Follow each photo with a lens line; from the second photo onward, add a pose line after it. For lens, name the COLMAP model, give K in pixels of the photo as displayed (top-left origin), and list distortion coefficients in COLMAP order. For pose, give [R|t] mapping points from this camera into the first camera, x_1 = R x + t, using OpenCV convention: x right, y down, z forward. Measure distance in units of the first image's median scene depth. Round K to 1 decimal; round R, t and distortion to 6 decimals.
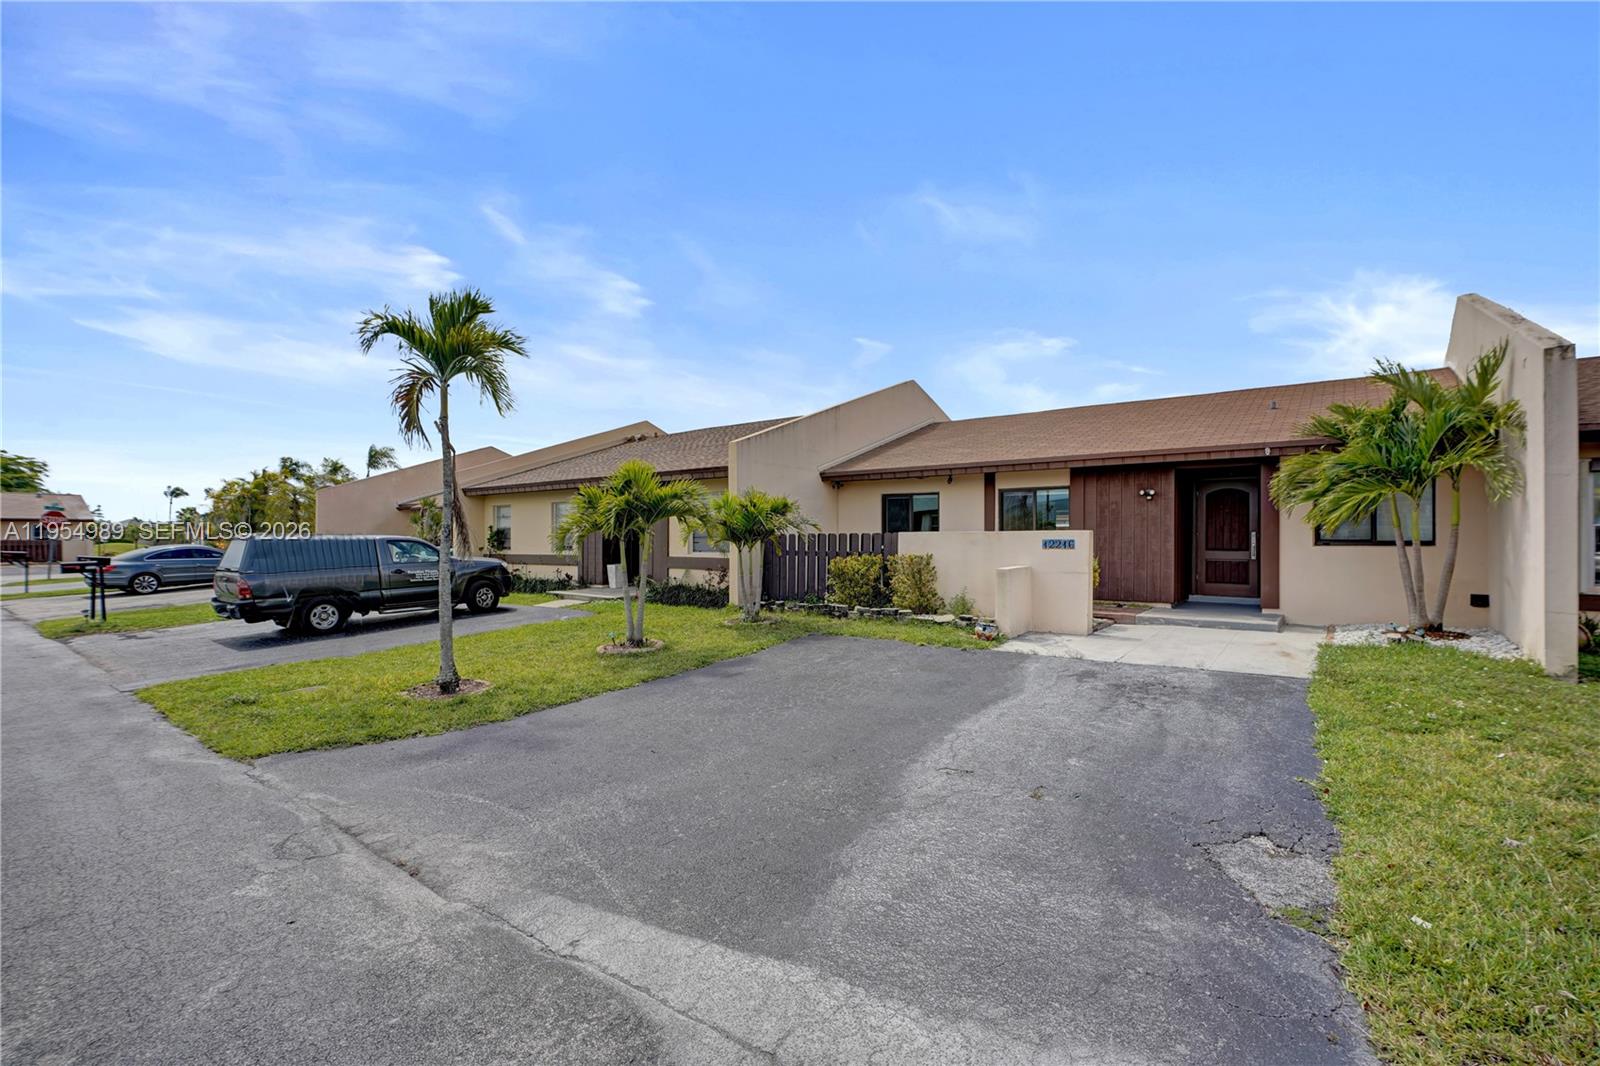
lens RADIAL K [[716.8, 0, 796.1], [0, 716.8, 539.0], [0, 0, 1]] dist [-0.007976, 0.000879]
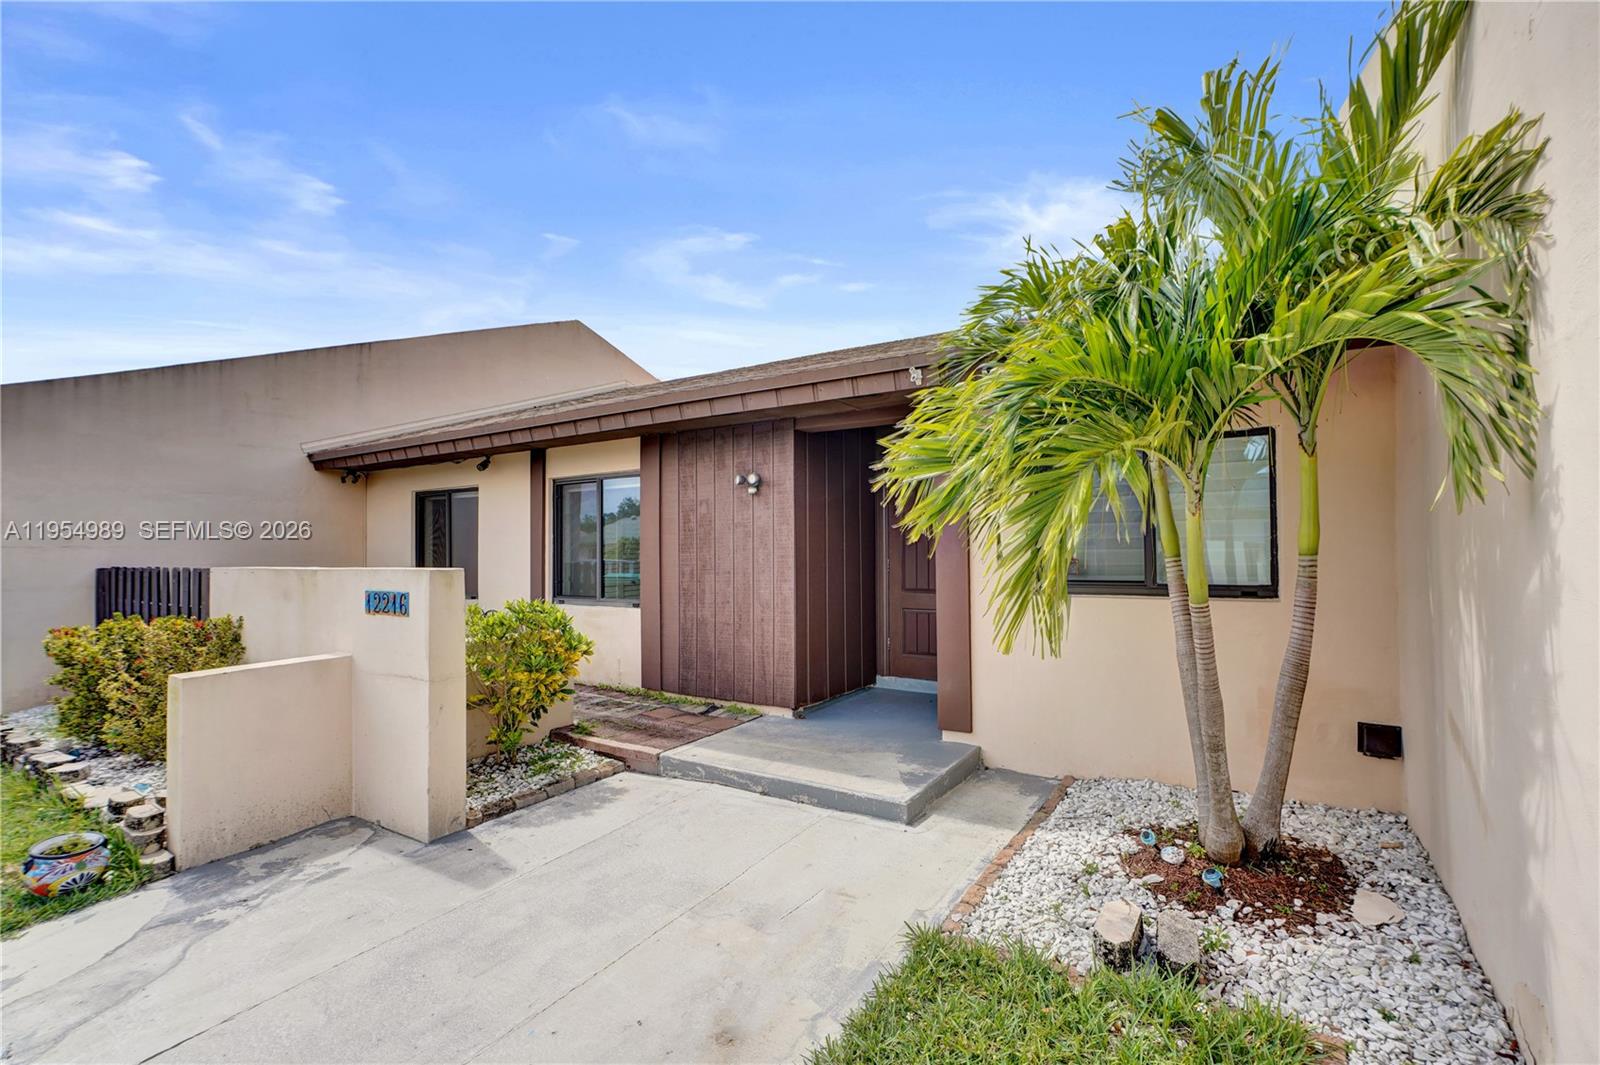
lens RADIAL K [[729.7, 0, 812.9], [0, 729.7, 536.6], [0, 0, 1]] dist [-0.010426, 0.000542]
pose [[0.996124, -0.009875, 0.087405, 0.488023], [0.011148, 0.999839, -0.014080, -0.018711], [-0.087252, 0.015000, 0.996073, 0.498325]]
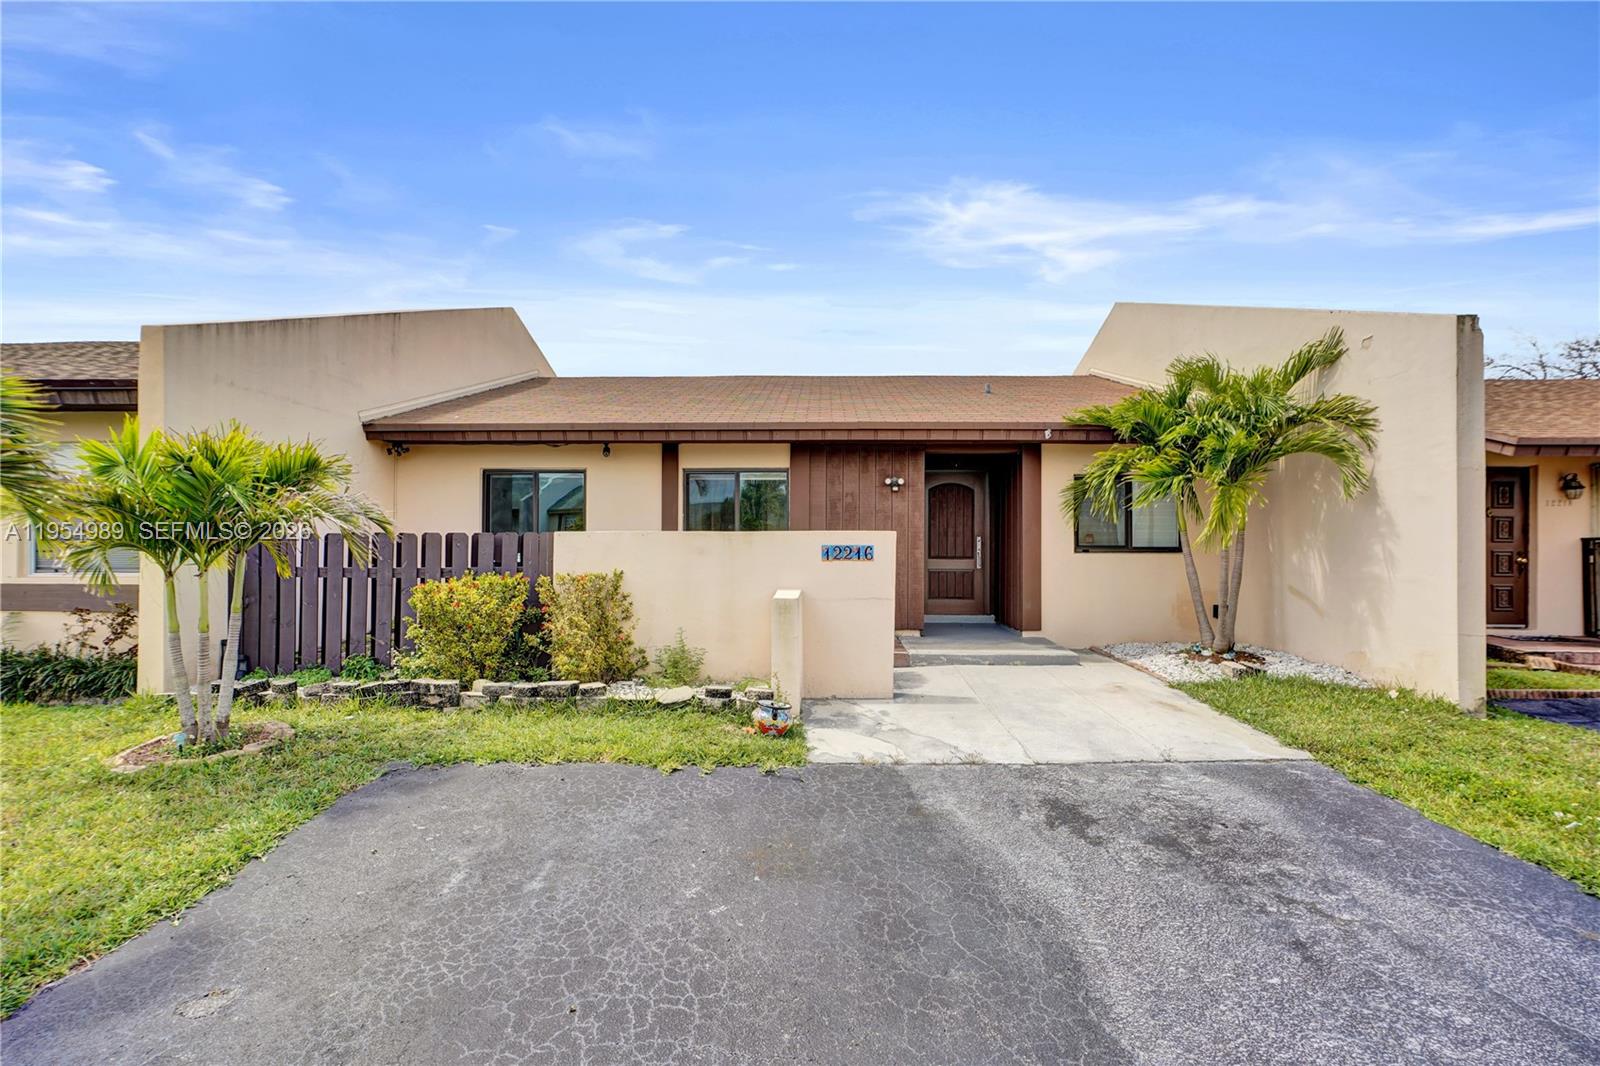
lens RADIAL K [[716.8, 0, 796.1], [0, 716.8, 539.0], [0, 0, 1]] dist [-0.007976, 0.000879]
pose [[0.804218, 0.004246, 0.594320, -0.032146], [-0.002271, 0.999989, -0.004071, -0.002128], [-0.594331, 0.001924, 0.804218, 0.459425]]
